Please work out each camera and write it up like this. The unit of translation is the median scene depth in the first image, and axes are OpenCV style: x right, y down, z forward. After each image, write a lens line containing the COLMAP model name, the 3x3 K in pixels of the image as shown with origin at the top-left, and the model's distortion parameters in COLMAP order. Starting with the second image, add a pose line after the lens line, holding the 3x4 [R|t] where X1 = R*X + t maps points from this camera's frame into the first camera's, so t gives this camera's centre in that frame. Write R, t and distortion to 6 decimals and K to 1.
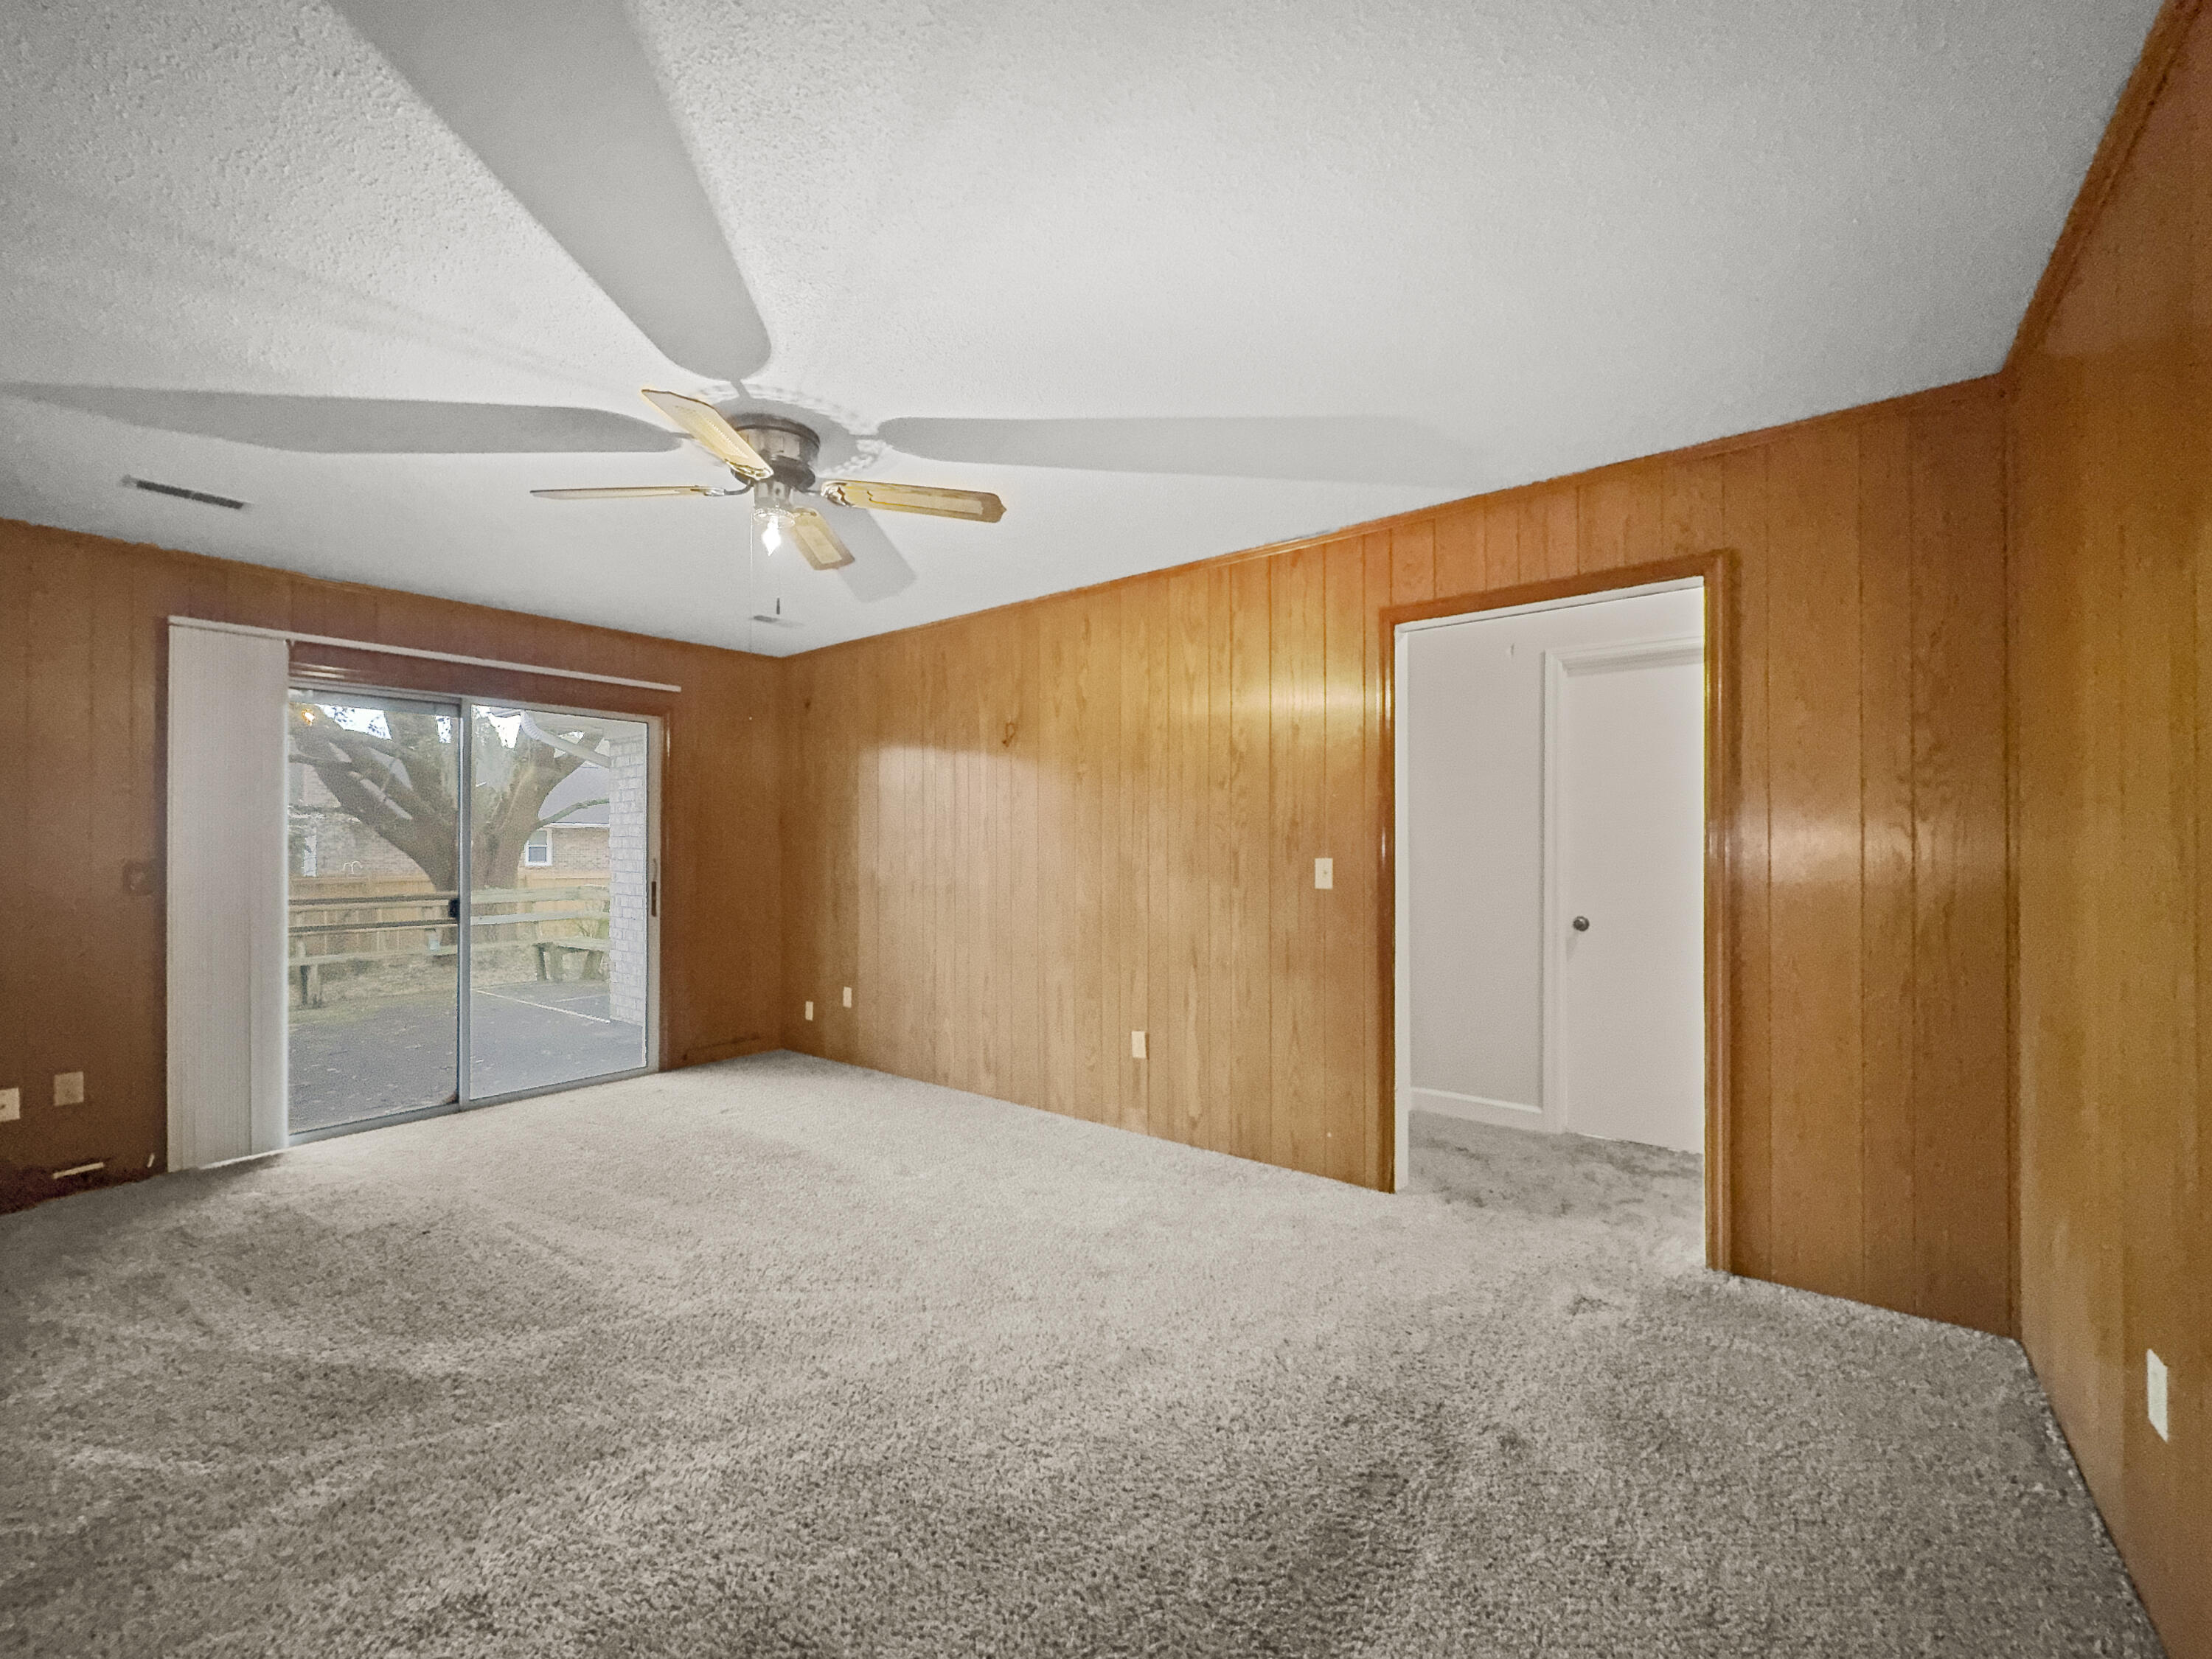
lens RADIAL K [[884.0, 0, 1095.1], [0, 884.0, 839.3], [0, 0, 1]] dist [-0.001031, 0.000195]
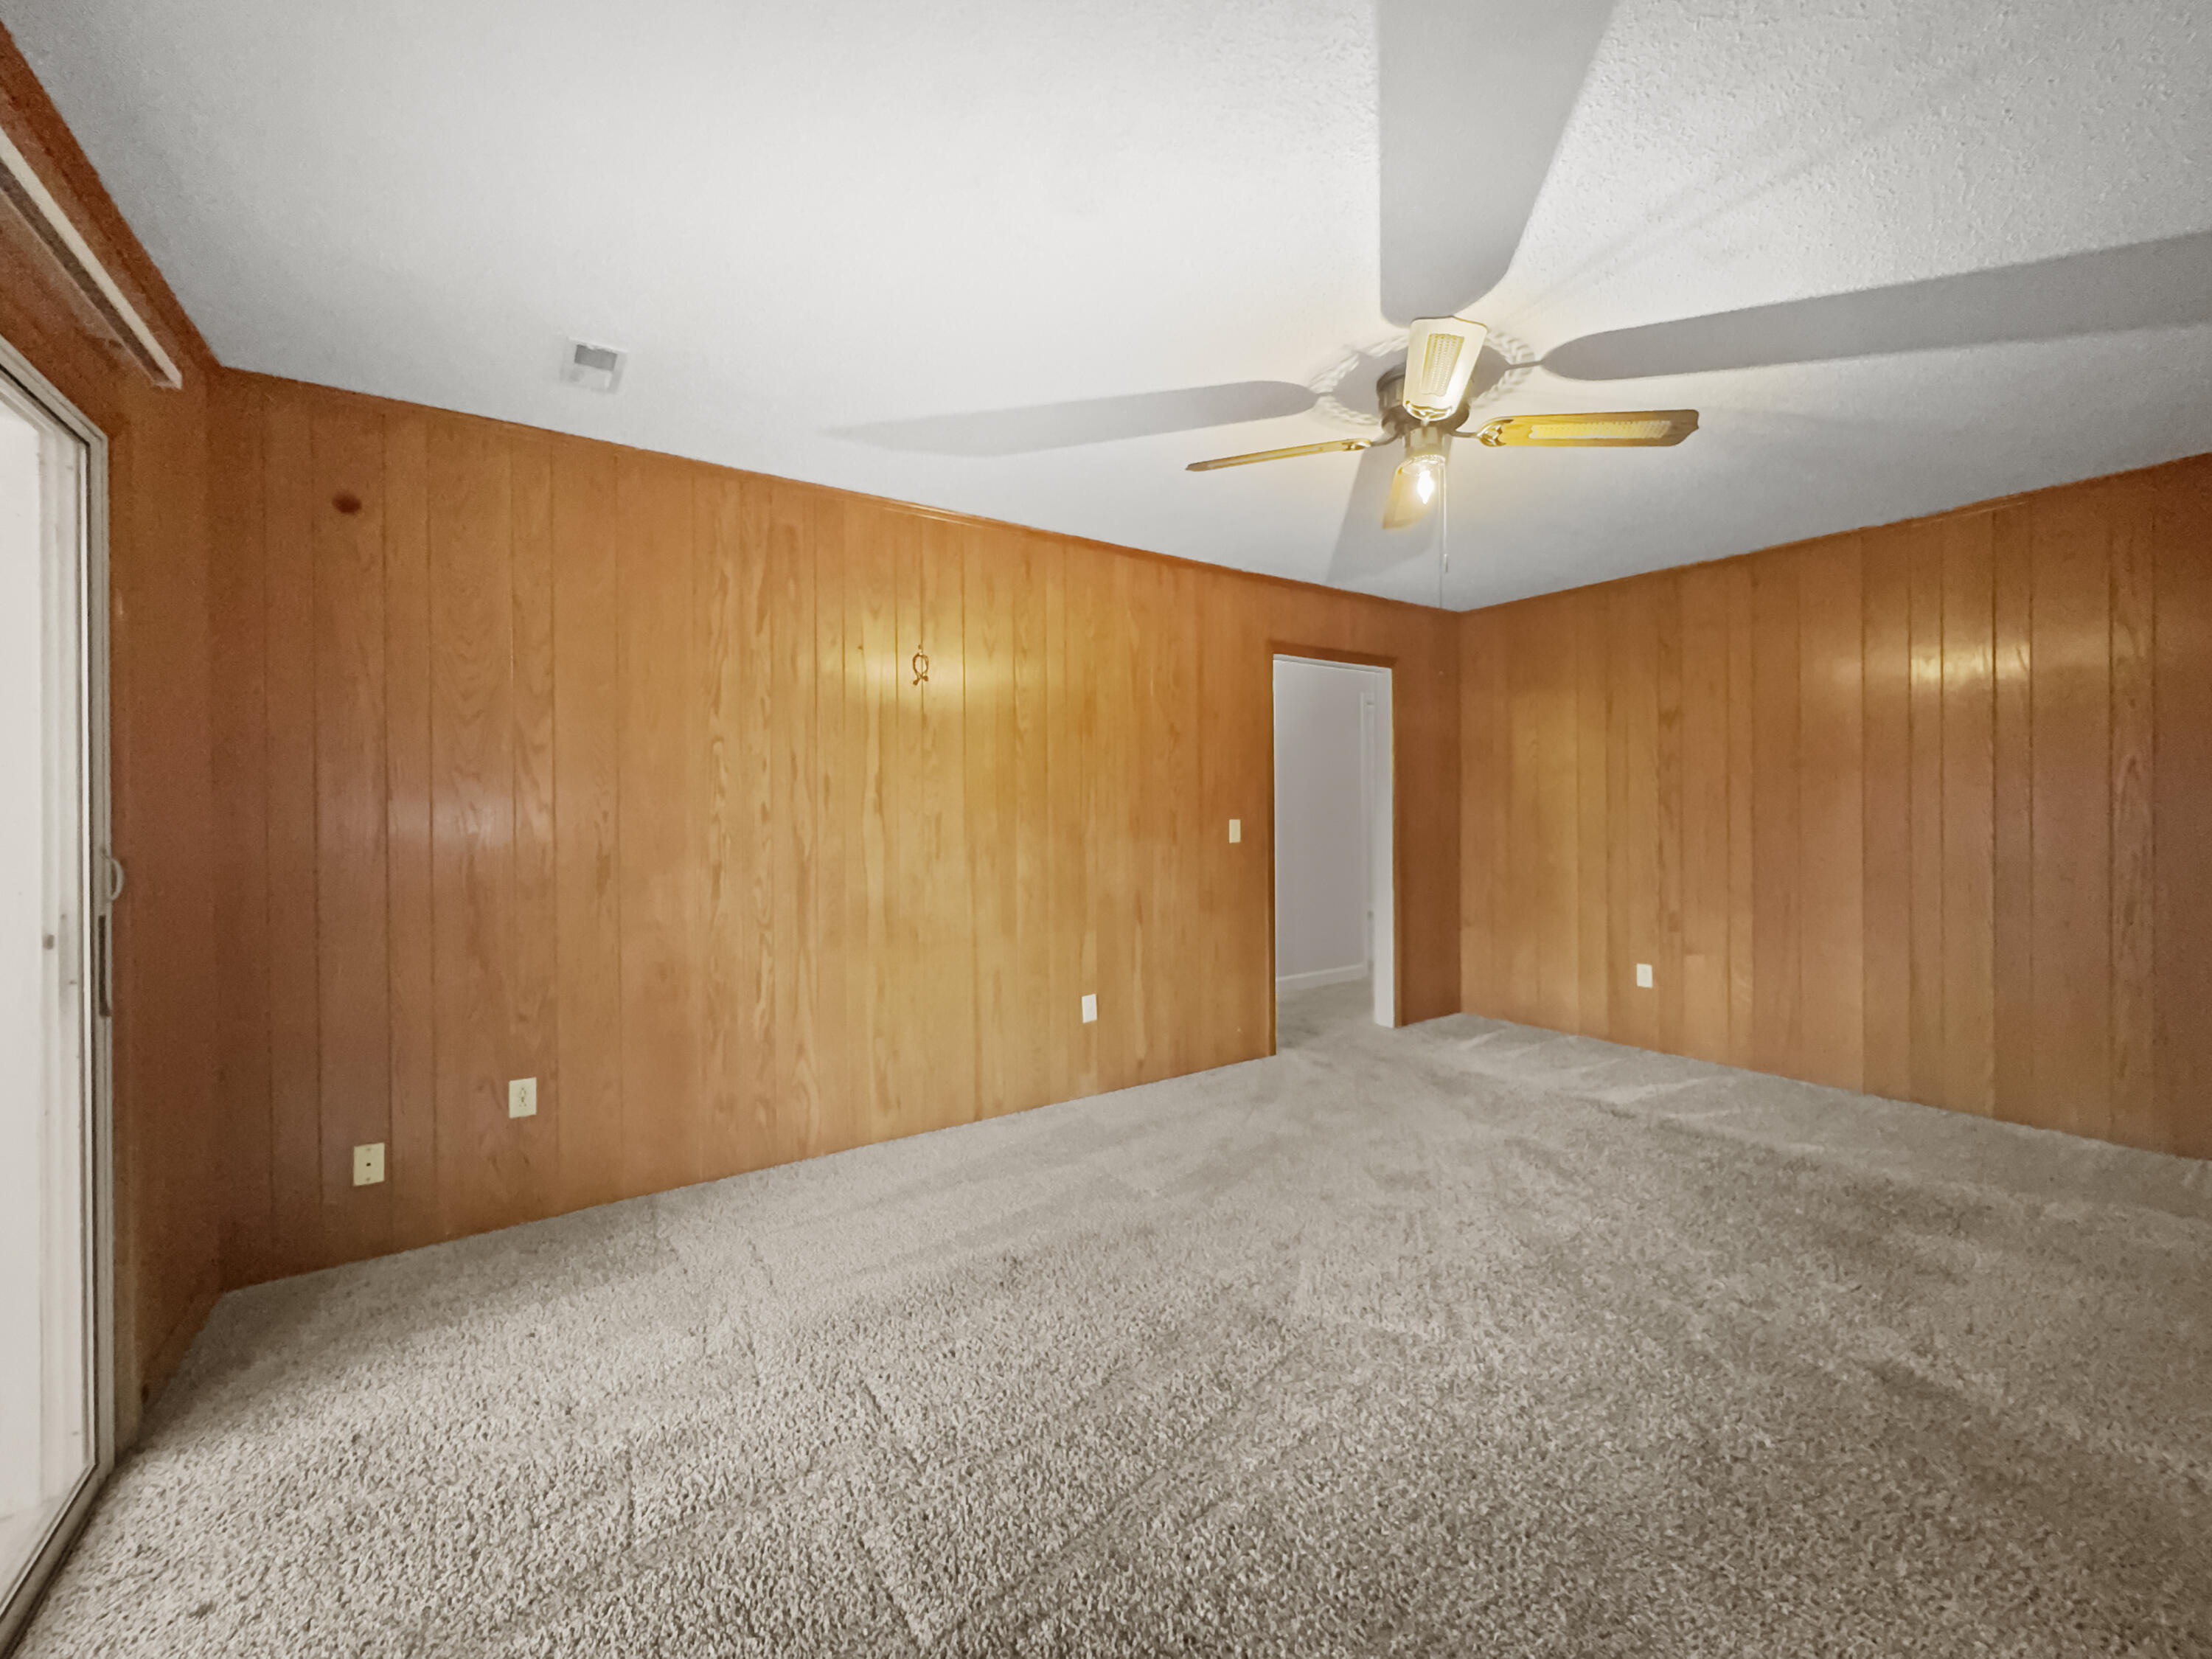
lens RADIAL K [[896.3, 0, 1112.0], [0, 896.3, 823.0], [0, 0, 1]] dist [-0.000462, -0.000019]
pose [[0.301921, -0.003695, 0.953326, -0.951426], [0.004018, 0.999989, 0.002604, 0.020406], [-0.953324, 0.003044, 0.301932, 0.700141]]
